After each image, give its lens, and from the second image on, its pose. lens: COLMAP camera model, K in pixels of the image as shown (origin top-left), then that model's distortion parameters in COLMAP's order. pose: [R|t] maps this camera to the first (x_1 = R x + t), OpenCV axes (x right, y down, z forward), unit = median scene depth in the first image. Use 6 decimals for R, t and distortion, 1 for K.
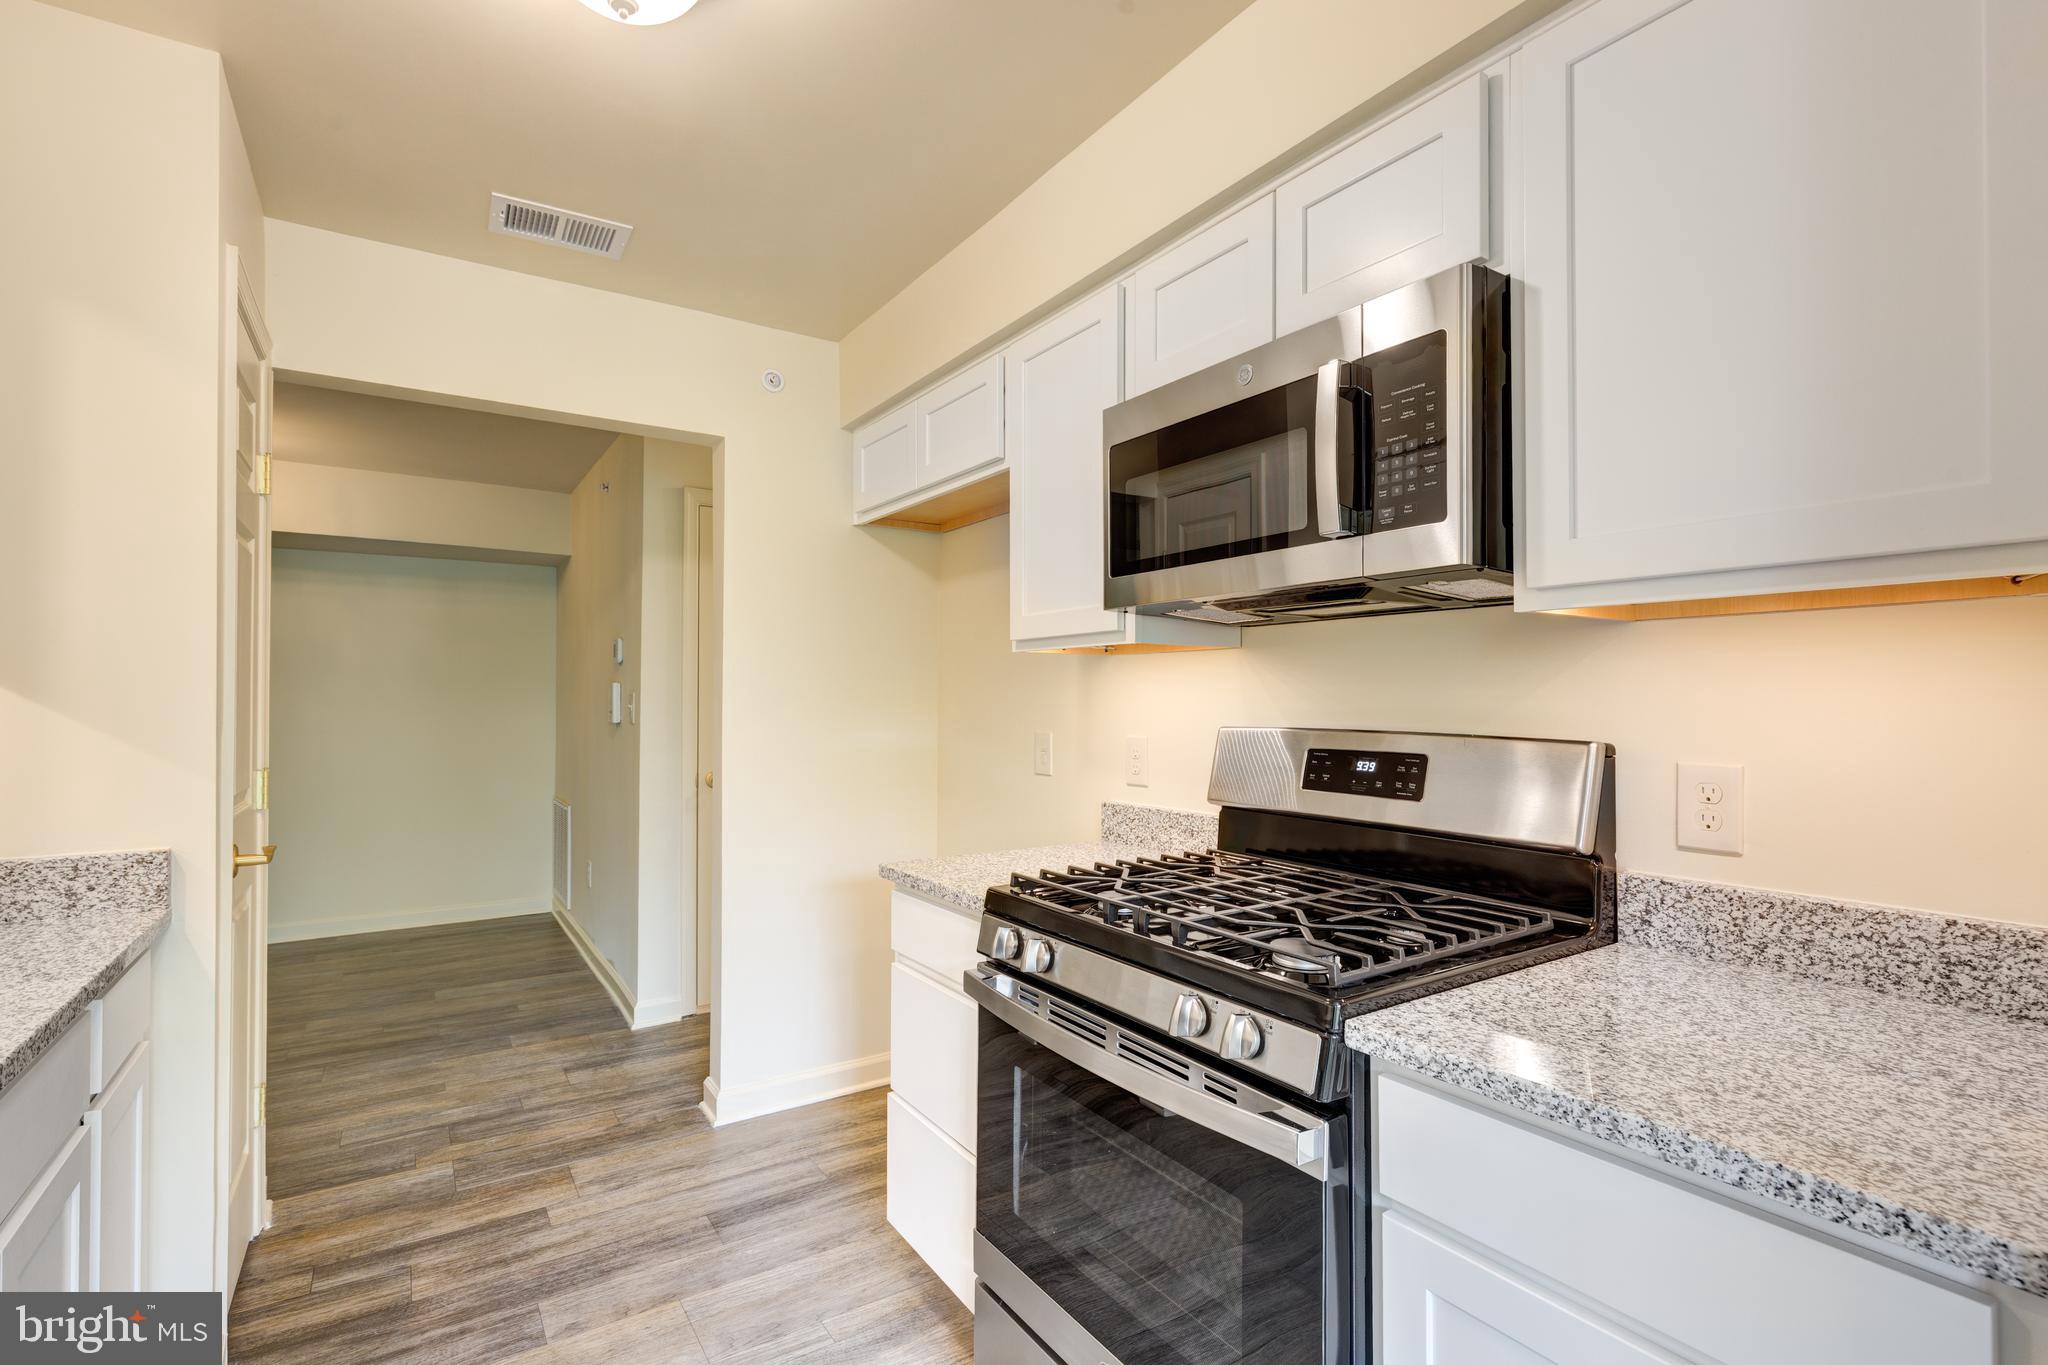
lens RADIAL K [[953.3, 0, 1047.0], [0, 953.3, 691.4], [0, 0, 1]] dist [0.009588, -0.000458]
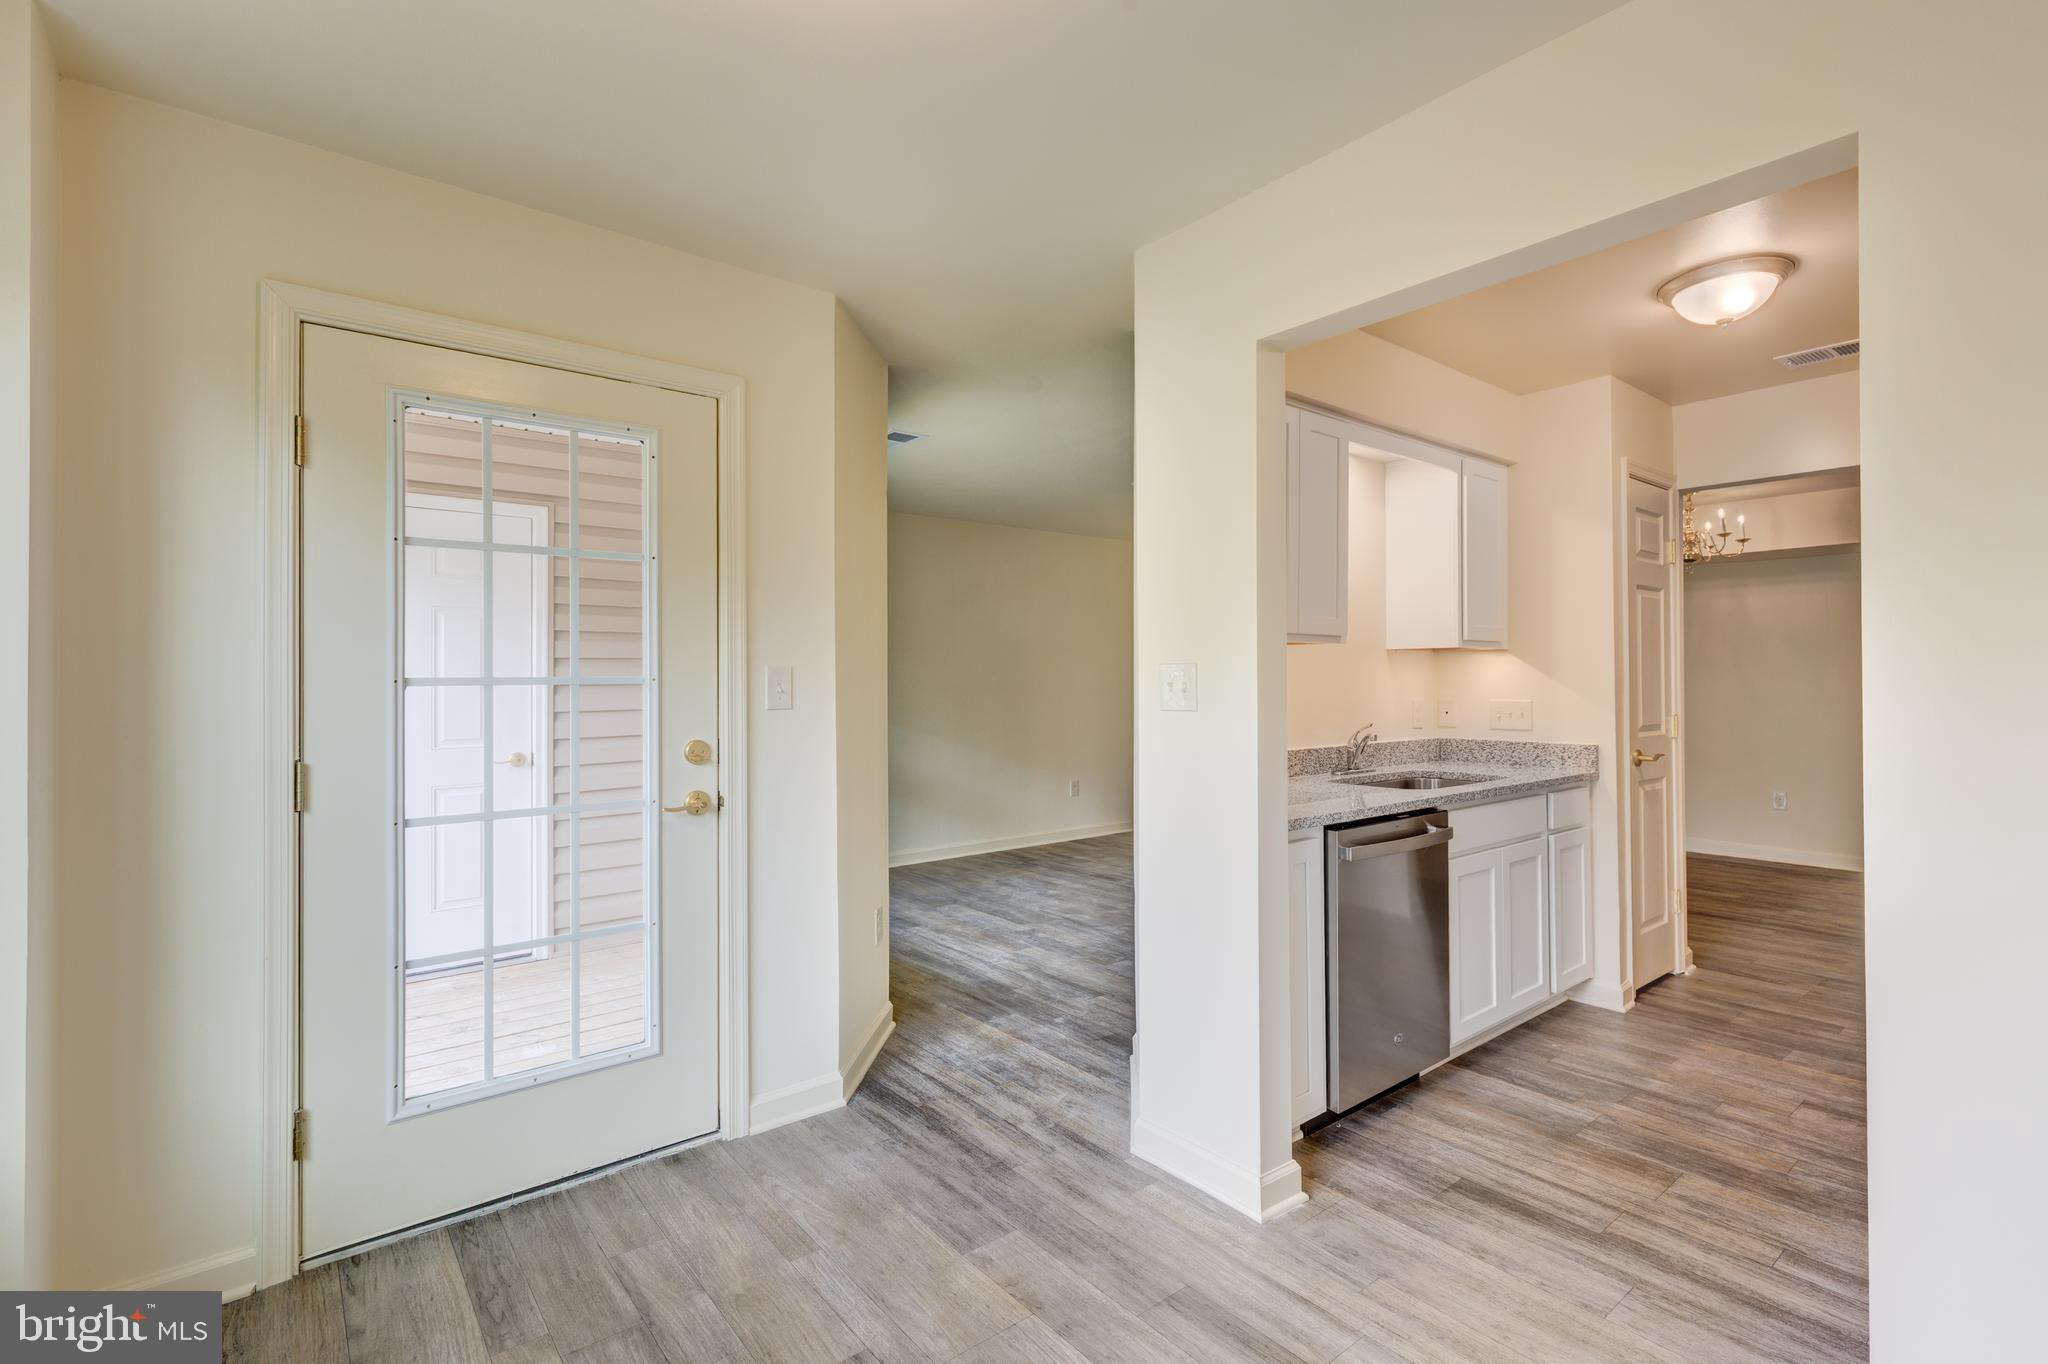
lens RADIAL K [[958.9, 0, 1011.3], [0, 958.9, 670.0], [0, 0, 1]] dist [0.001275, 0.000353]
pose [[0.089217, -0.011210, -0.995949, 0.892290], [0.013804, 0.999855, -0.010018, -0.003437], [0.995917, -0.012854, 0.089359, -0.411963]]
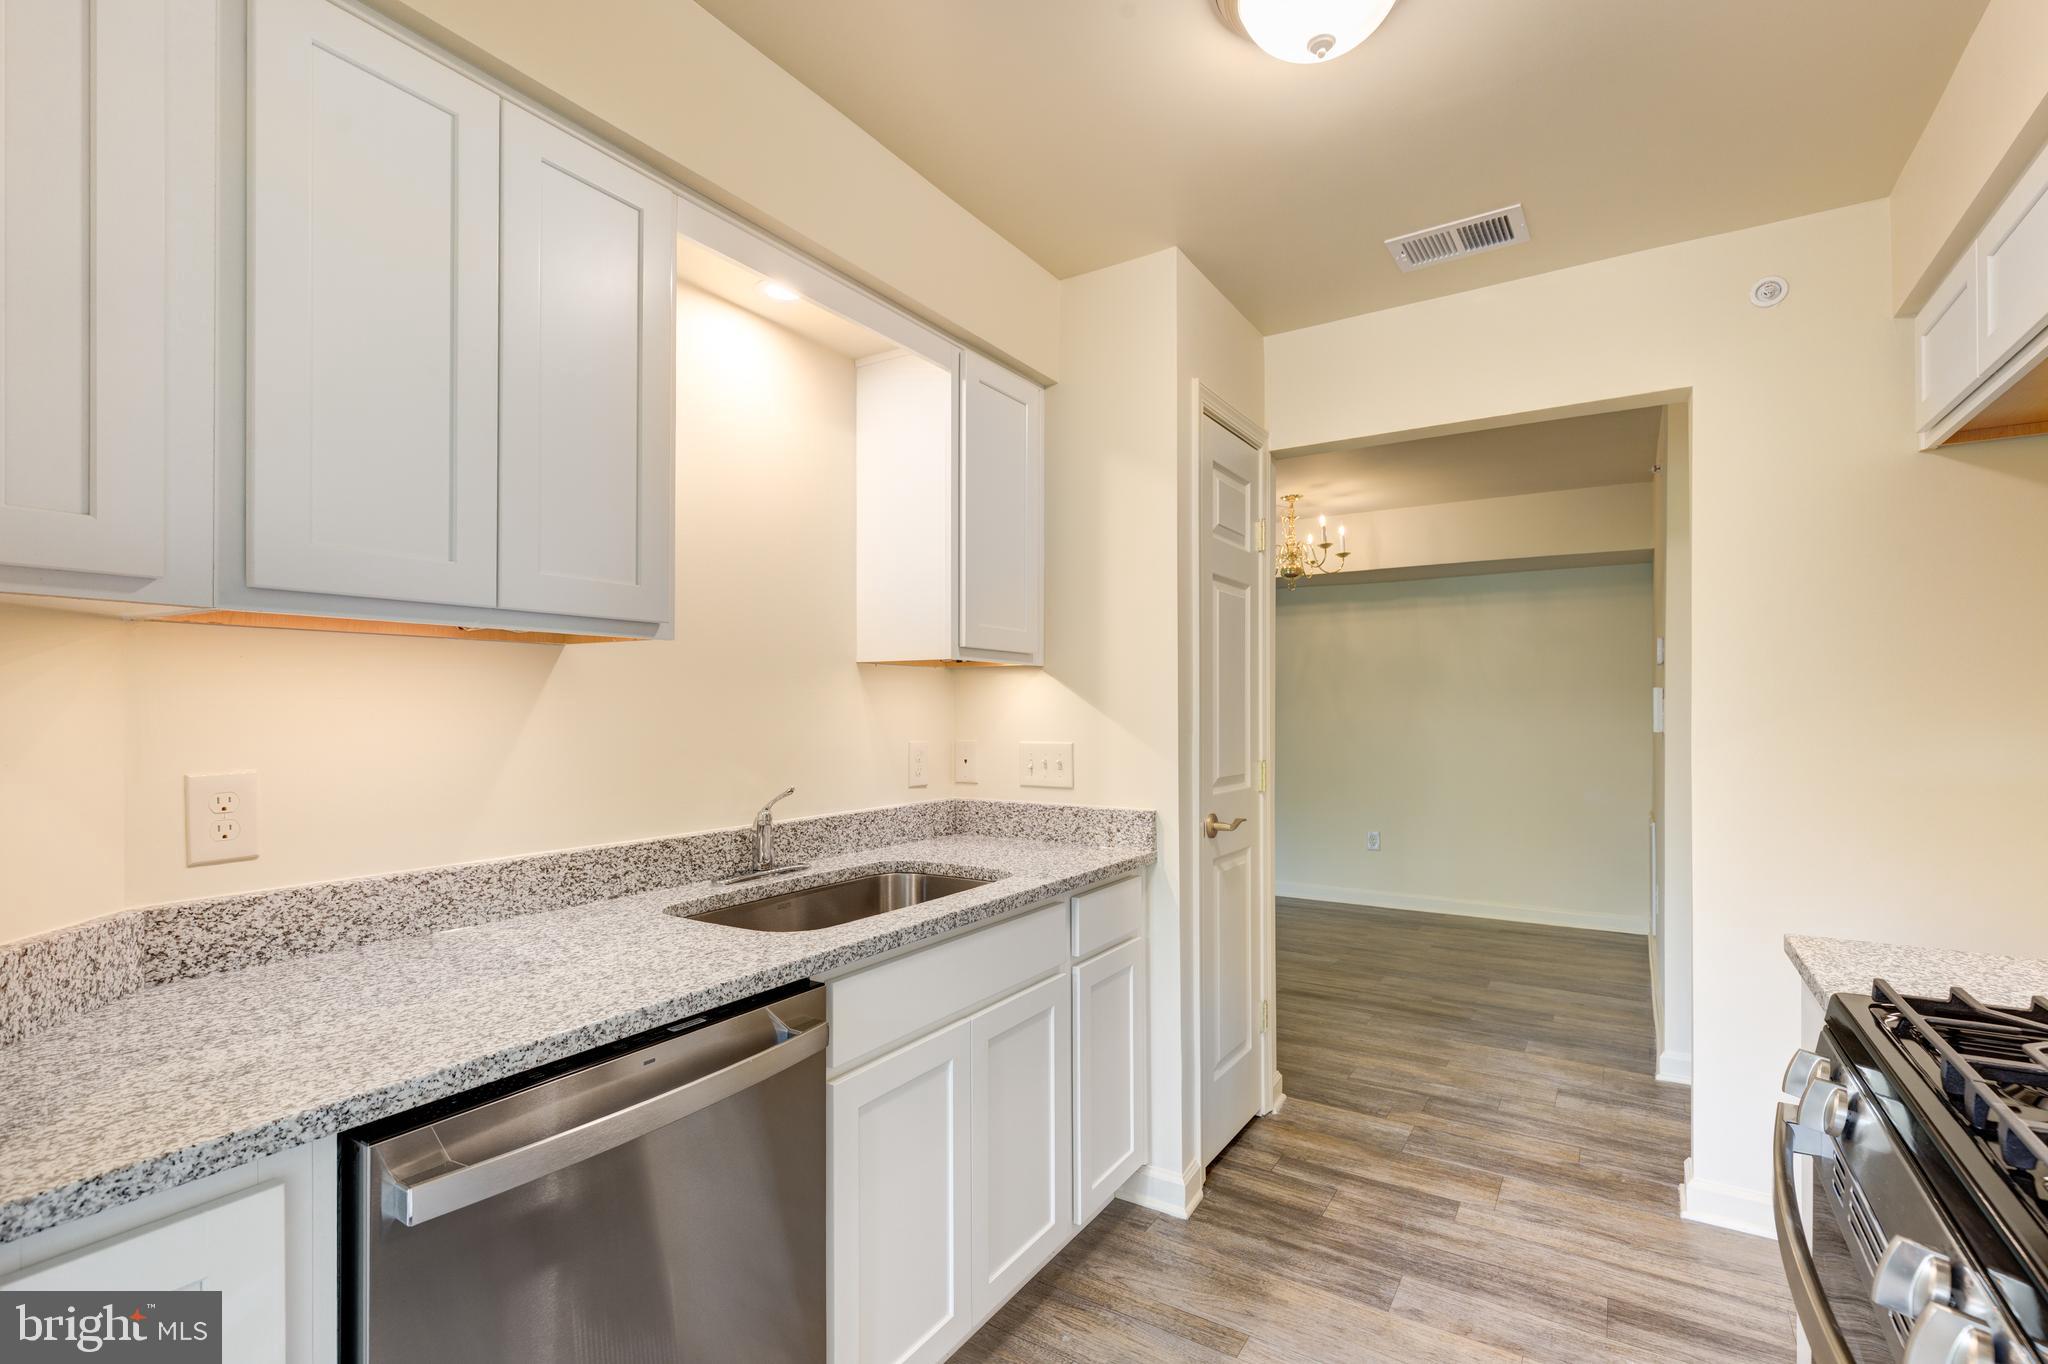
lens RADIAL K [[955.2, 0, 1004.4], [0, 955.2, 709.6], [0, 0, 1]] dist [0.008832, -0.000899]
pose [[0.391373, -0.000741, -0.920232, 0.252606], [0.011576, 0.999925, 0.004118, 0.001675], [0.920159, -0.012264, 0.391352, 0.171007]]
